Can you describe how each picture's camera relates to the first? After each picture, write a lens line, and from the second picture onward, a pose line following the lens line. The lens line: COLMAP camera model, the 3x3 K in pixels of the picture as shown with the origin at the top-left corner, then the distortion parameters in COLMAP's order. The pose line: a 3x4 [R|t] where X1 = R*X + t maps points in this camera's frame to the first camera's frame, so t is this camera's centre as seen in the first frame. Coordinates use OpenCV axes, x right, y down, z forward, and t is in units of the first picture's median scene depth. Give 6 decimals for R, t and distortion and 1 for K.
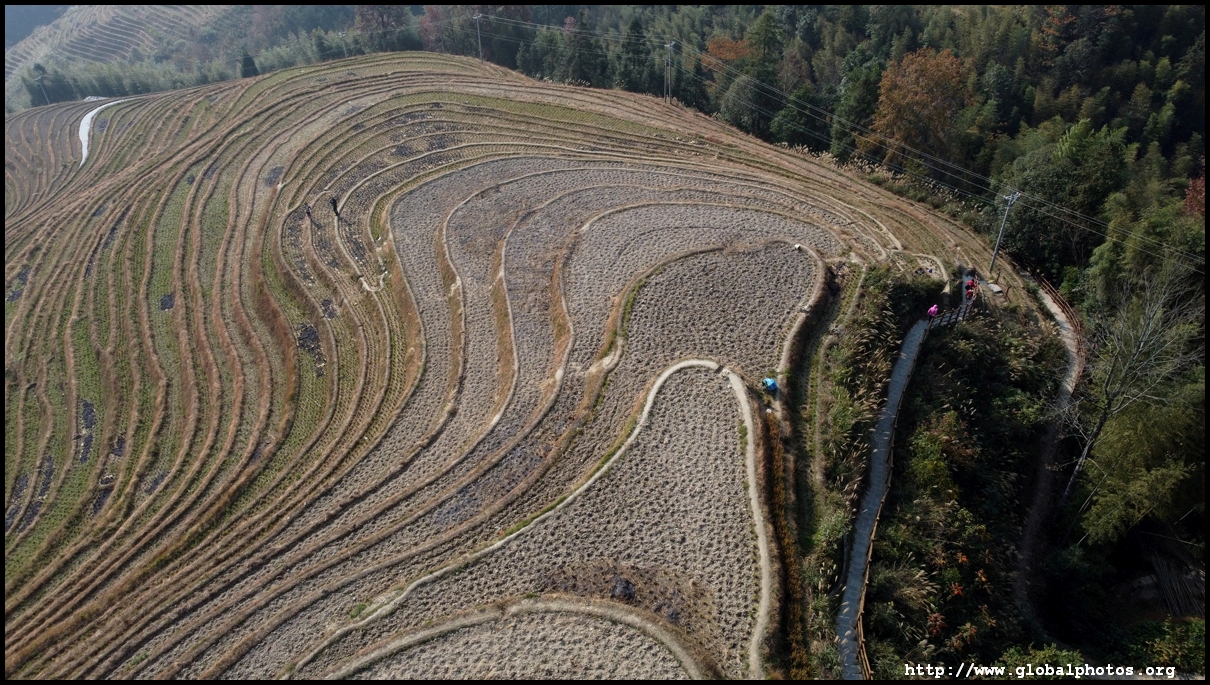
lens RADIAL K [[897.3, 0, 605.0], [0, 897.3, 342.5], [0, 0, 1]] dist [0.010255, -0.019553]
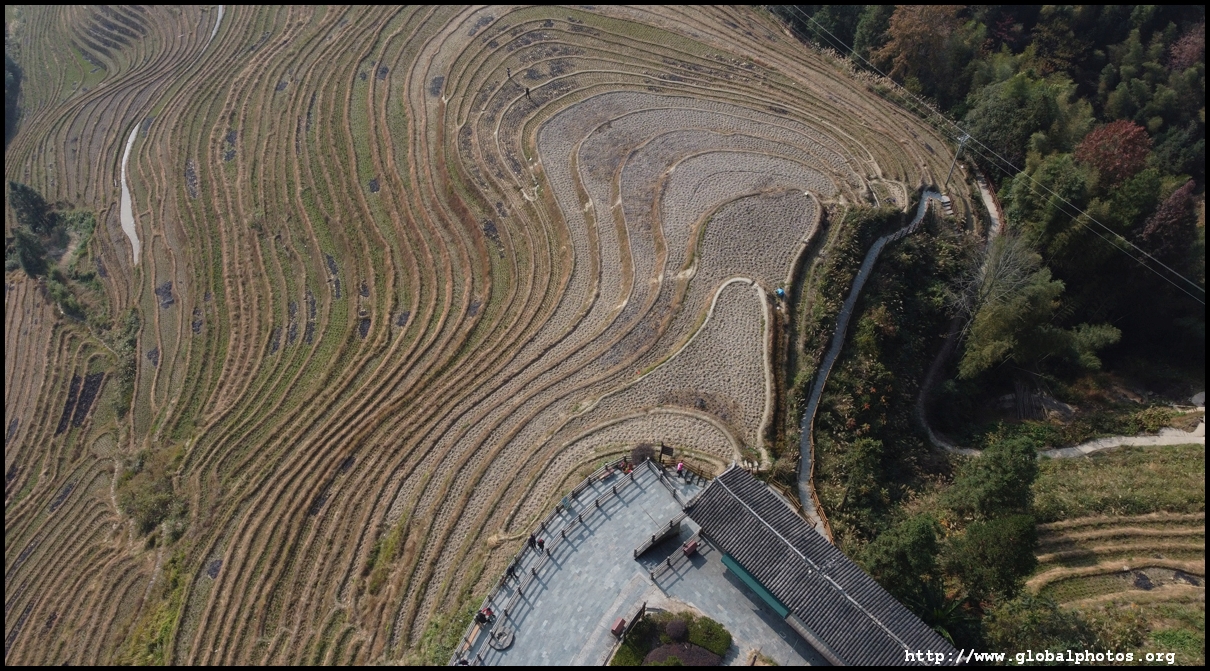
lens RADIAL K [[918.9, 0, 605.0], [0, 918.9, 335.5], [0, 0, 1]] dist [-0.003507, 0.001641]
pose [[0.999152, 0.034114, -0.023043, -0.106196], [-0.027484, 0.969489, 0.243589, -0.268150], [0.030650, -0.242749, 0.969605, -0.713631]]
